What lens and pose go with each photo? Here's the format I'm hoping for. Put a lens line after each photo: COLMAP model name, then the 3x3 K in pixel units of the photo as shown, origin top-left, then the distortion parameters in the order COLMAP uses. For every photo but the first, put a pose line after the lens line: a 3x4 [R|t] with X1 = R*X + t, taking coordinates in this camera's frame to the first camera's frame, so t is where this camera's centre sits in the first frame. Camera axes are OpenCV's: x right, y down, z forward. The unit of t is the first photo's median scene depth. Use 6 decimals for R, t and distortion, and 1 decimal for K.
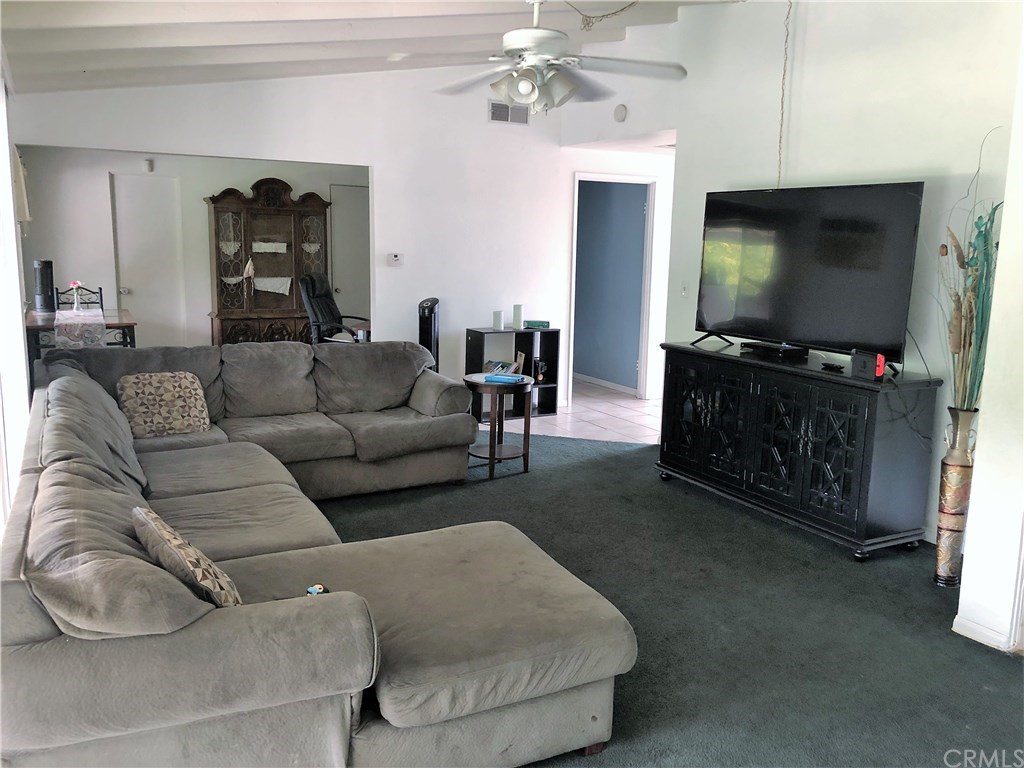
lens RADIAL K [[838.6, 0, 512.0], [0, 838.6, 384.0], [0, 0, 1]] dist [0.019870, -0.013893]
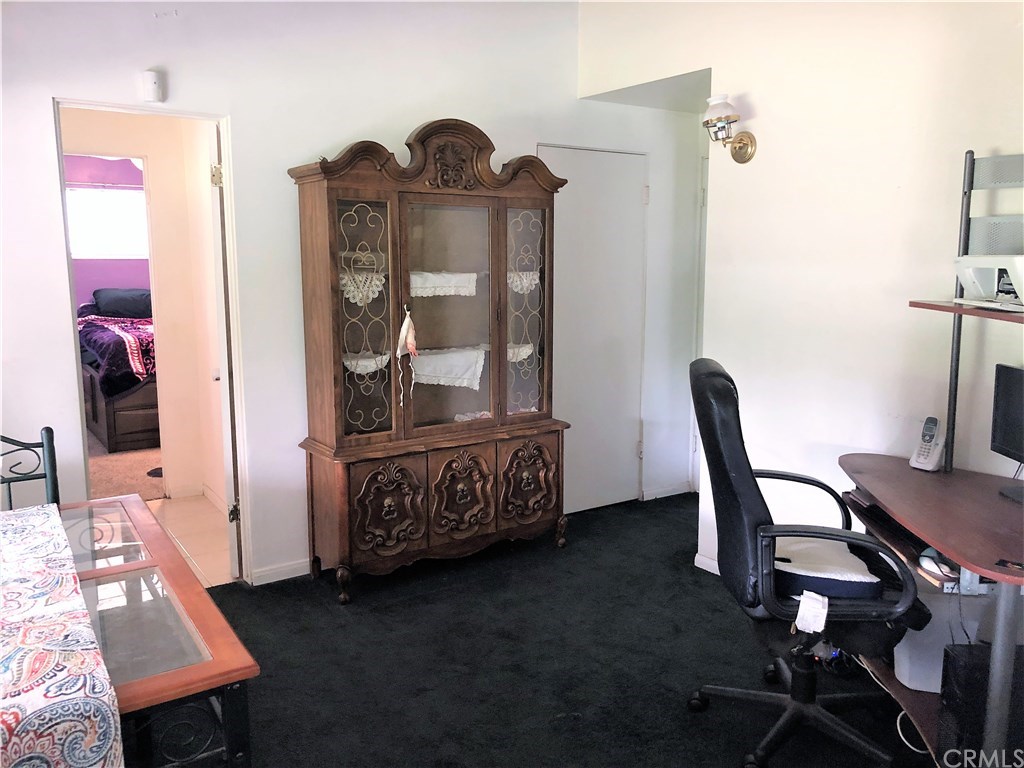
lens RADIAL K [[838.6, 0, 512.0], [0, 838.6, 384.0], [0, 0, 1]] dist [0.019870, -0.013893]
pose [[0.995438, -0.039208, 0.086986, -0.297528], [0.041270, 0.998905, -0.022030, -0.101994], [-0.086027, 0.025520, 0.995966, 0.581322]]
